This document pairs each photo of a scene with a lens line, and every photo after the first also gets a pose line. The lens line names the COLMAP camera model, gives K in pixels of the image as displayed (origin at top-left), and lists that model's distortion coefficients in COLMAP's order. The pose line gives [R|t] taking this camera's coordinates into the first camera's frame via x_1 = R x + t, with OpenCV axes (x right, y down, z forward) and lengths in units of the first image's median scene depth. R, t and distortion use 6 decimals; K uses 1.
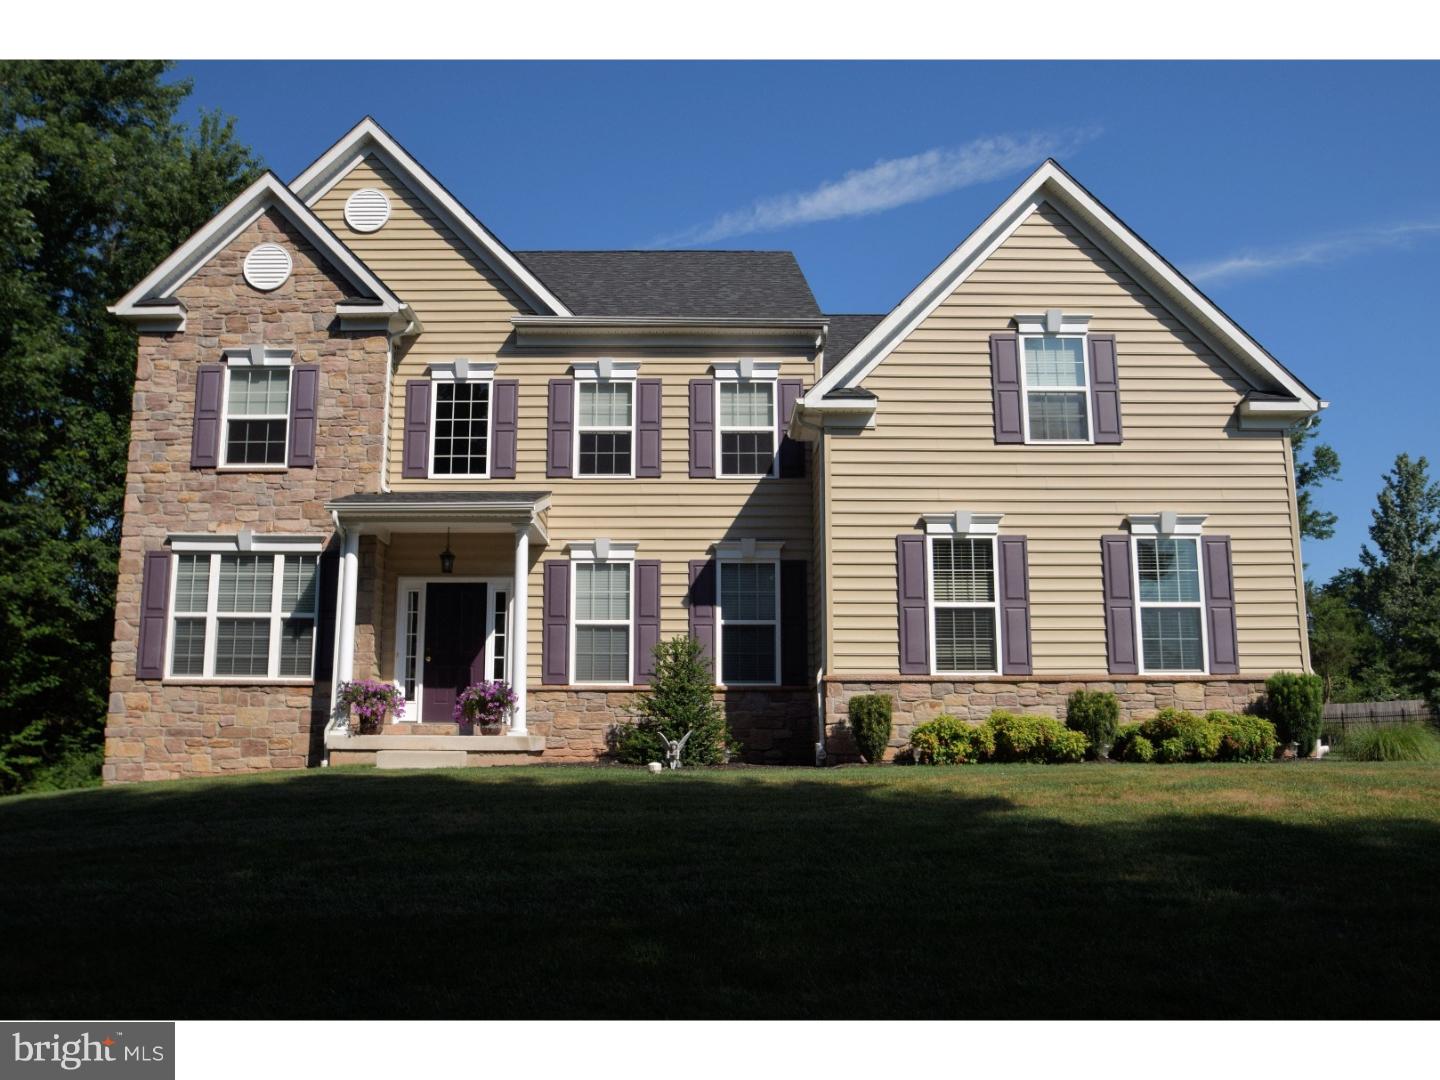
lens RADIAL K [[1167.5, 0, 720.0], [0, 1167.5, 540.0], [0, 0, 1]] dist [-0.044672, -0.003386]
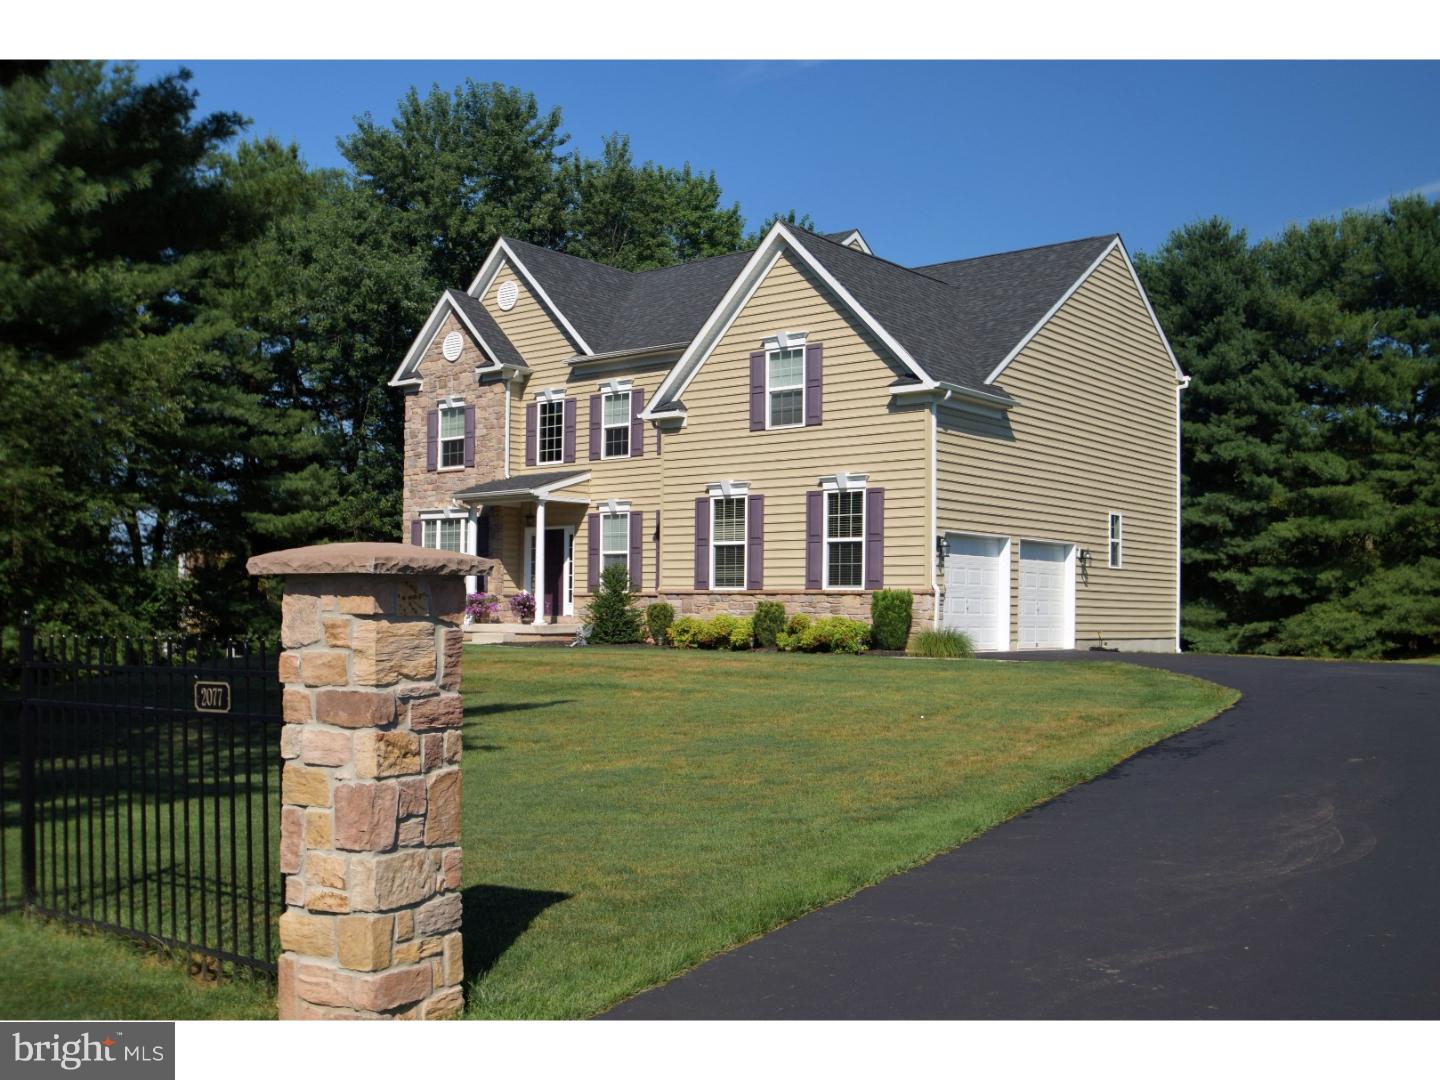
lens RADIAL K [[1379.2, 0, 720.0], [0, 1379.2, 540.0], [0, 0, 1]] dist [-0.011047, -0.001381]
pose [[0.772060, -0.025023, -0.635056, 1.196594], [0.107899, 0.989880, 0.092172, -0.102465], [0.626323, -0.139684, 0.766947, -0.338168]]
